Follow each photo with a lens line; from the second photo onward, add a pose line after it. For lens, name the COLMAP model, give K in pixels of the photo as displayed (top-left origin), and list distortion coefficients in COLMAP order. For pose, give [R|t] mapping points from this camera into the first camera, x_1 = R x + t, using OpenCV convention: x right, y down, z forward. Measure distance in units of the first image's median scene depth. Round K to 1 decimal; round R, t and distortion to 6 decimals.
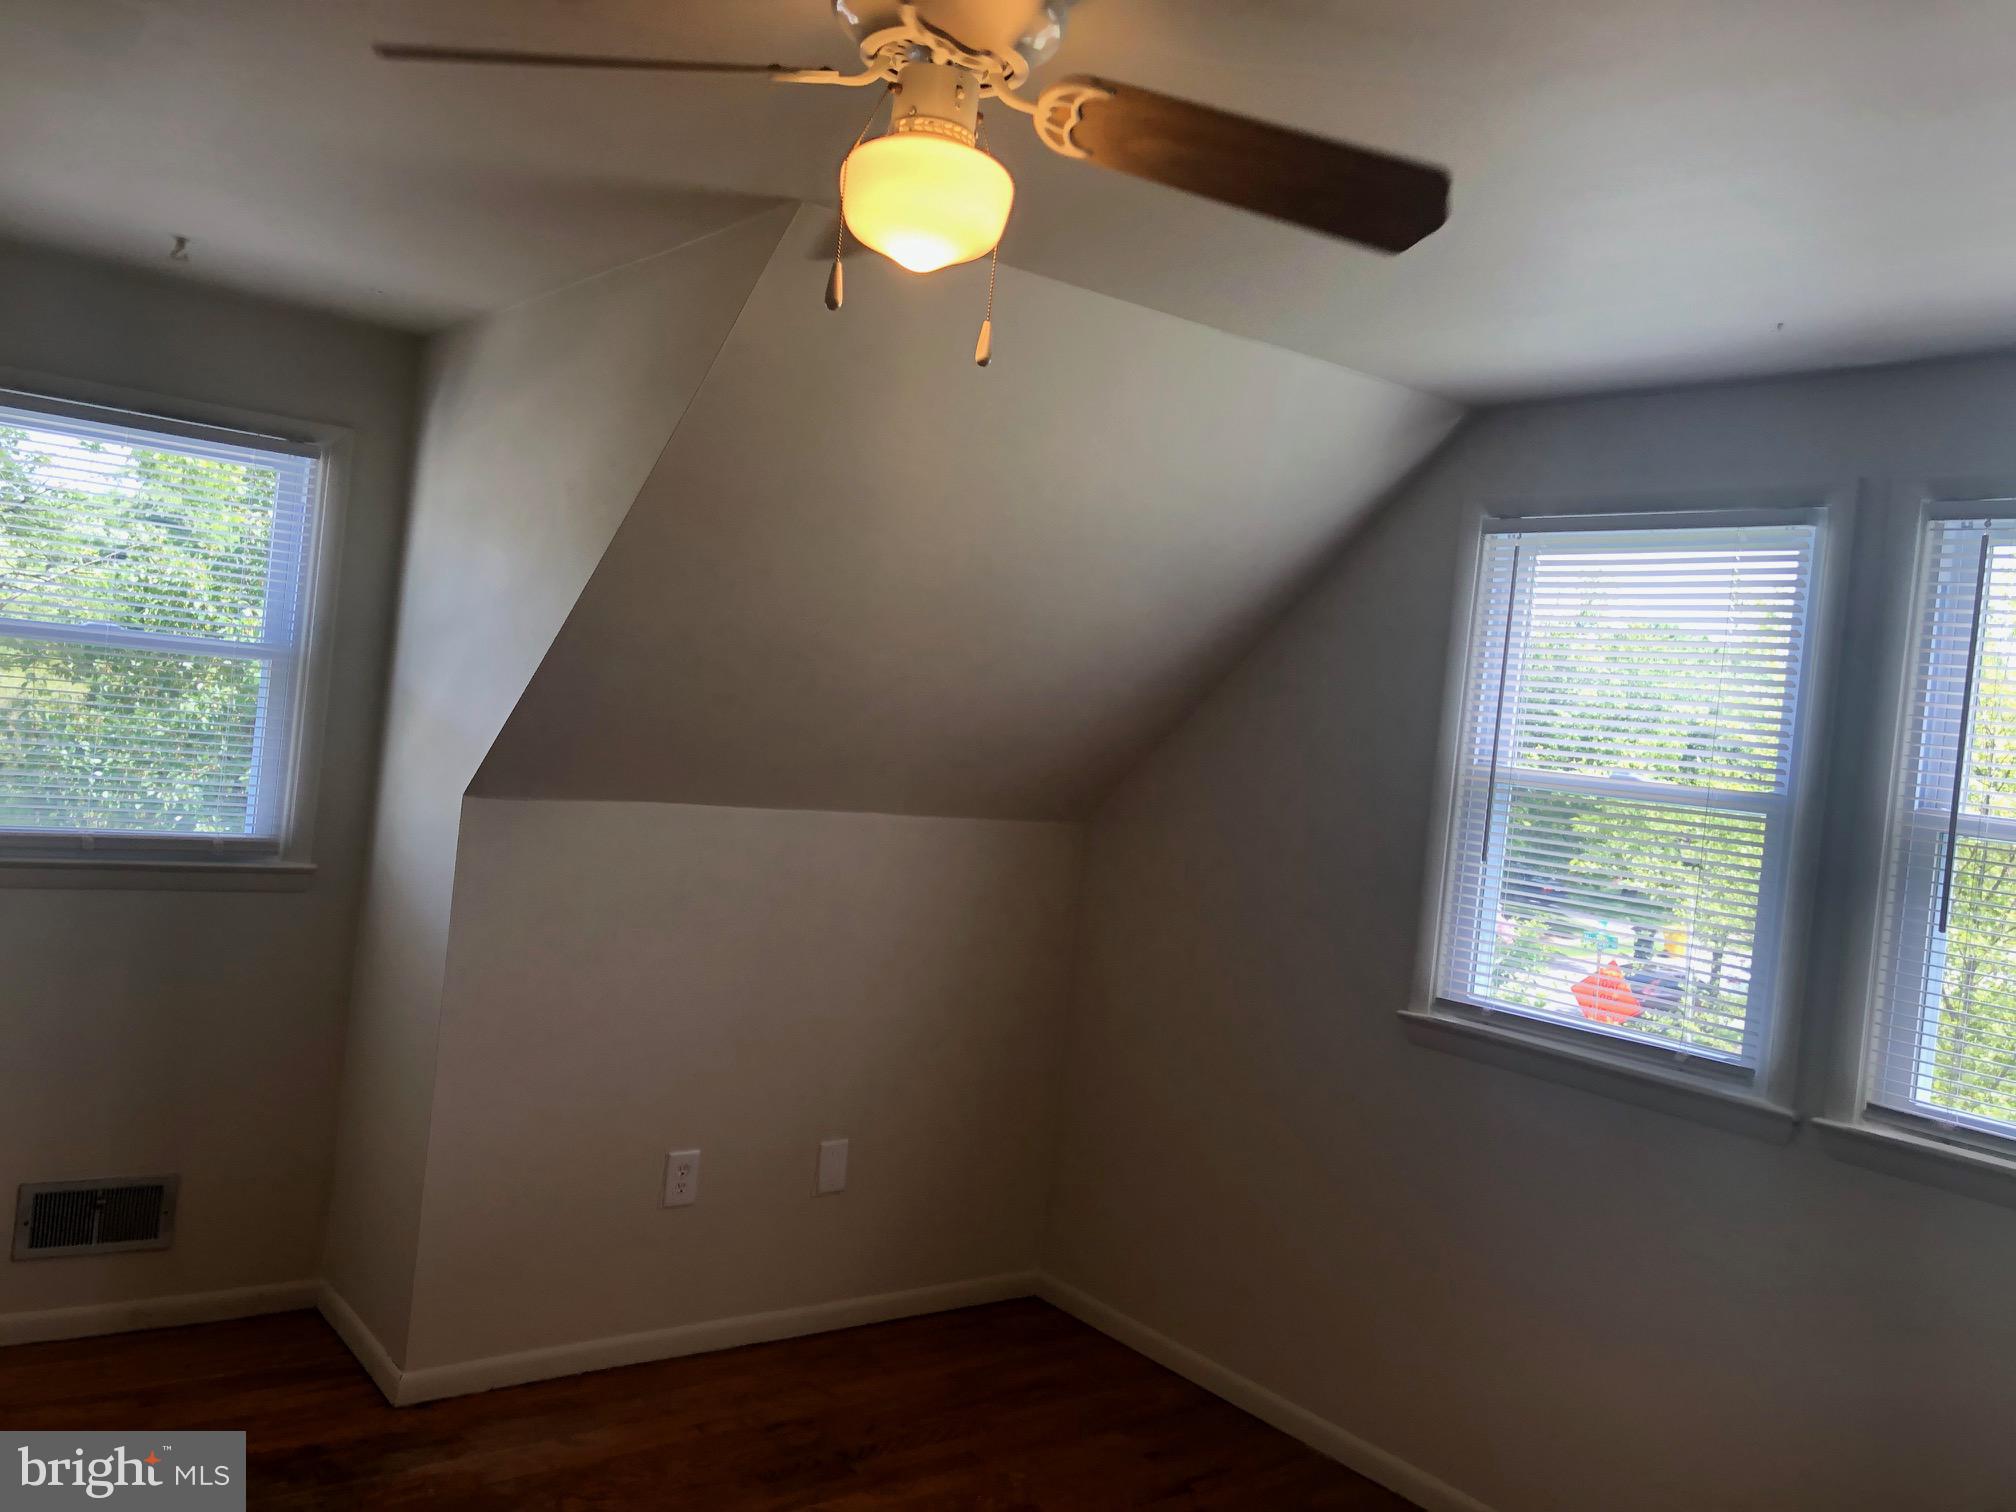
lens RADIAL K [[1648.5, 0, 996.1], [0, 1648.5, 750.1], [0, 0, 1]] dist [0.013063, 0.001210]
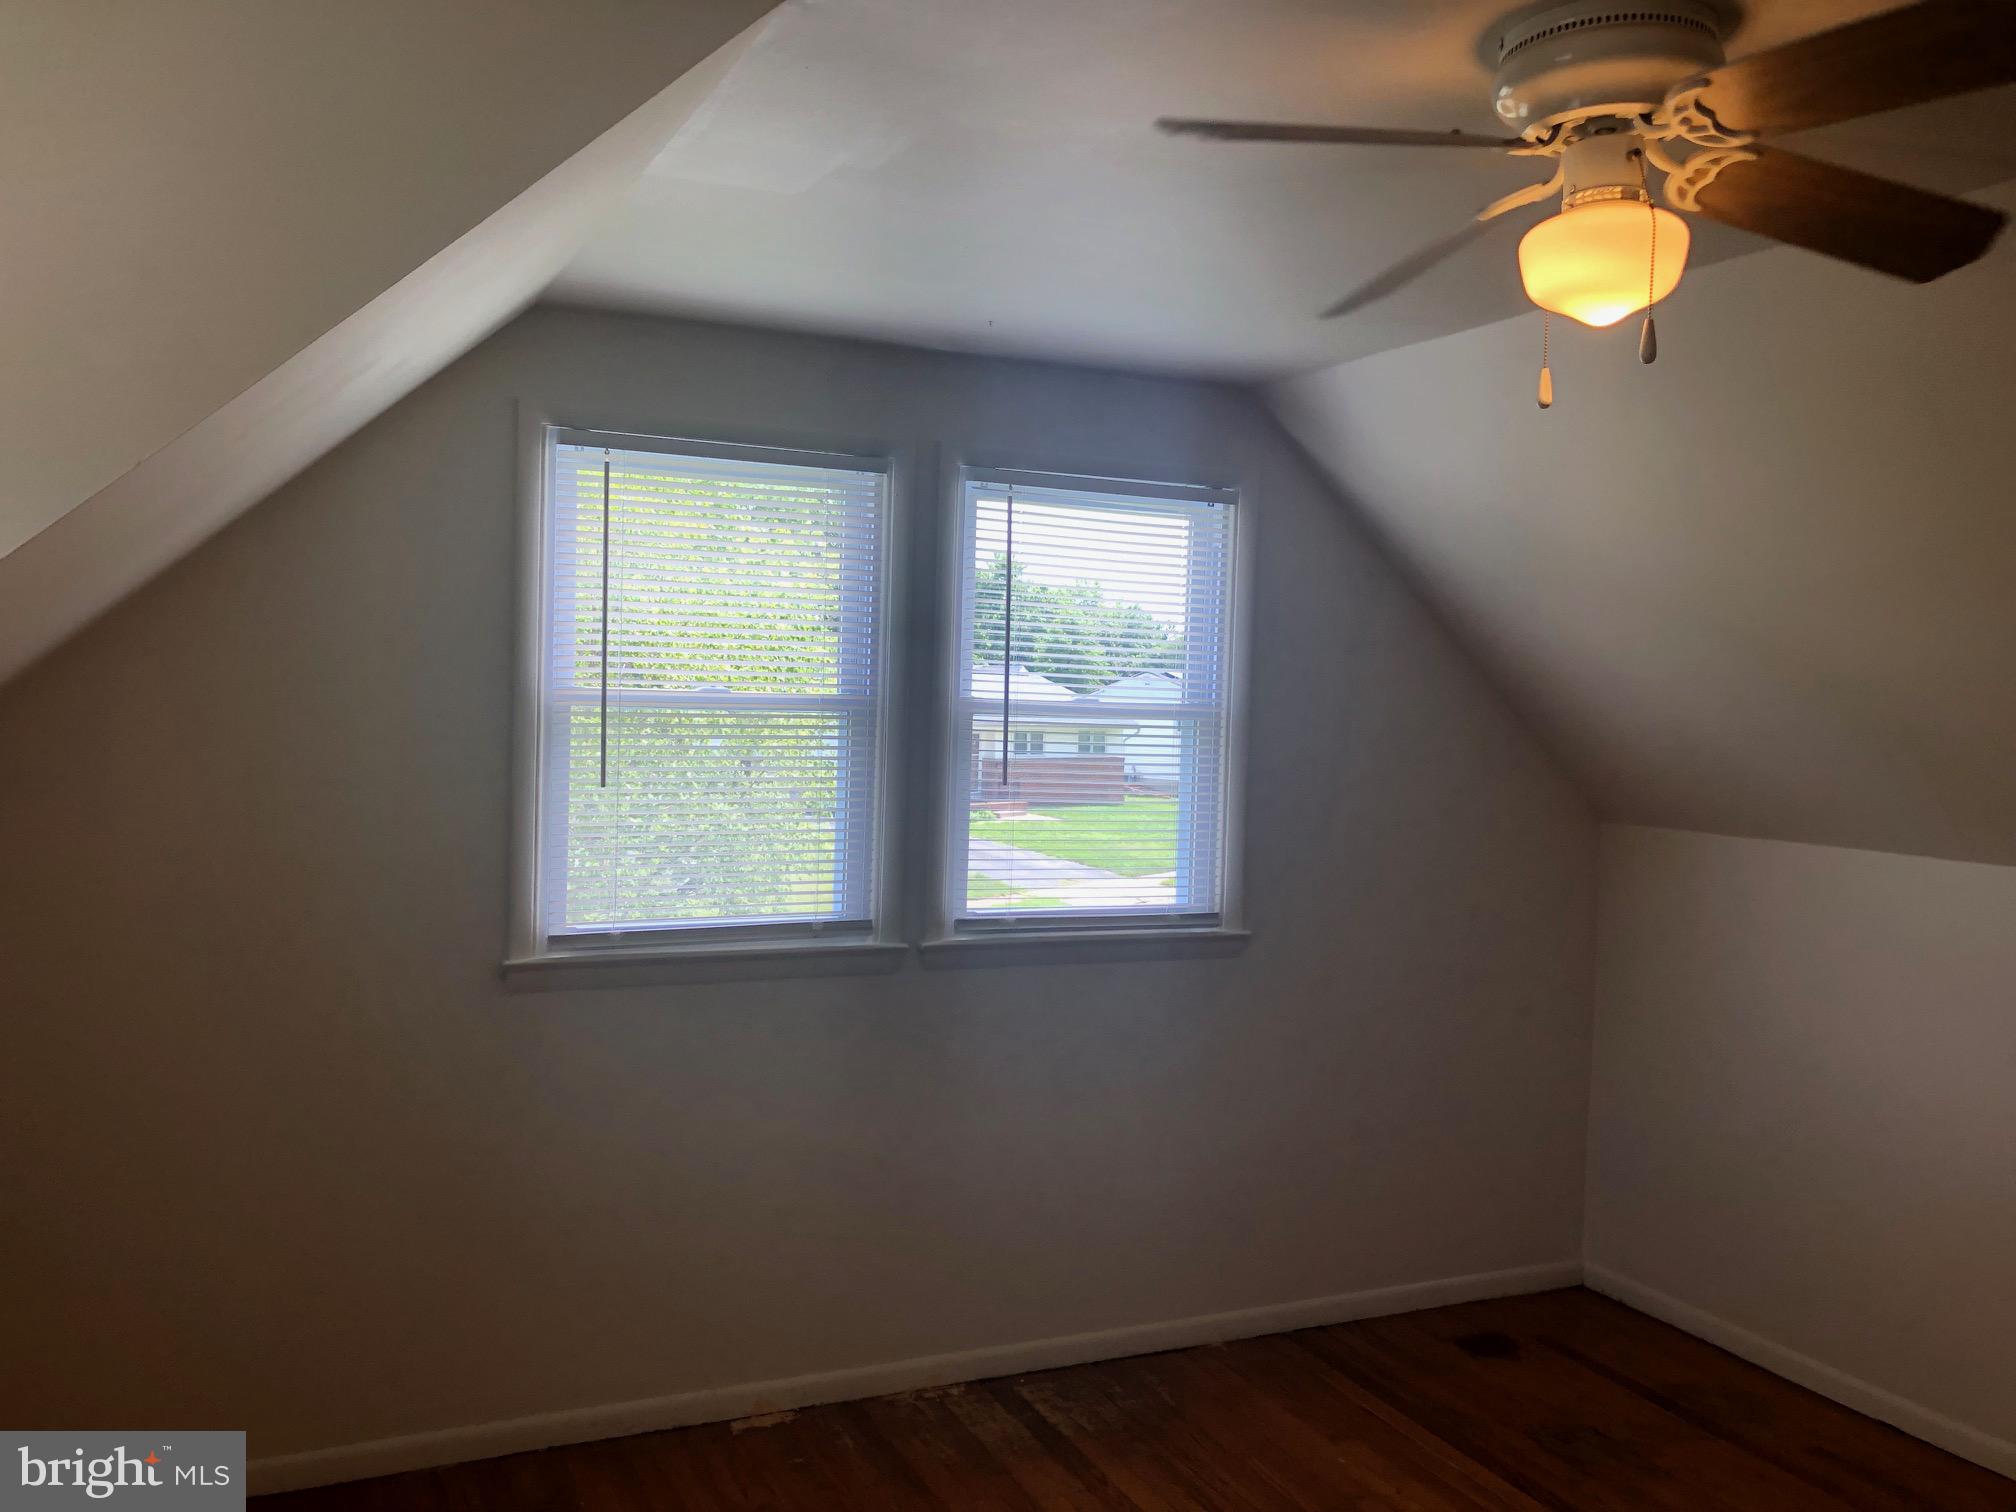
lens RADIAL K [[1648.5, 0, 996.1], [0, 1648.5, 750.1], [0, 0, 1]] dist [0.013063, 0.001210]
pose [[0.194742, -0.128971, 0.972338, -0.674542], [0.011225, 0.991546, 0.129271, -0.086411], [-0.980790, -0.014260, 0.194544, 0.645720]]
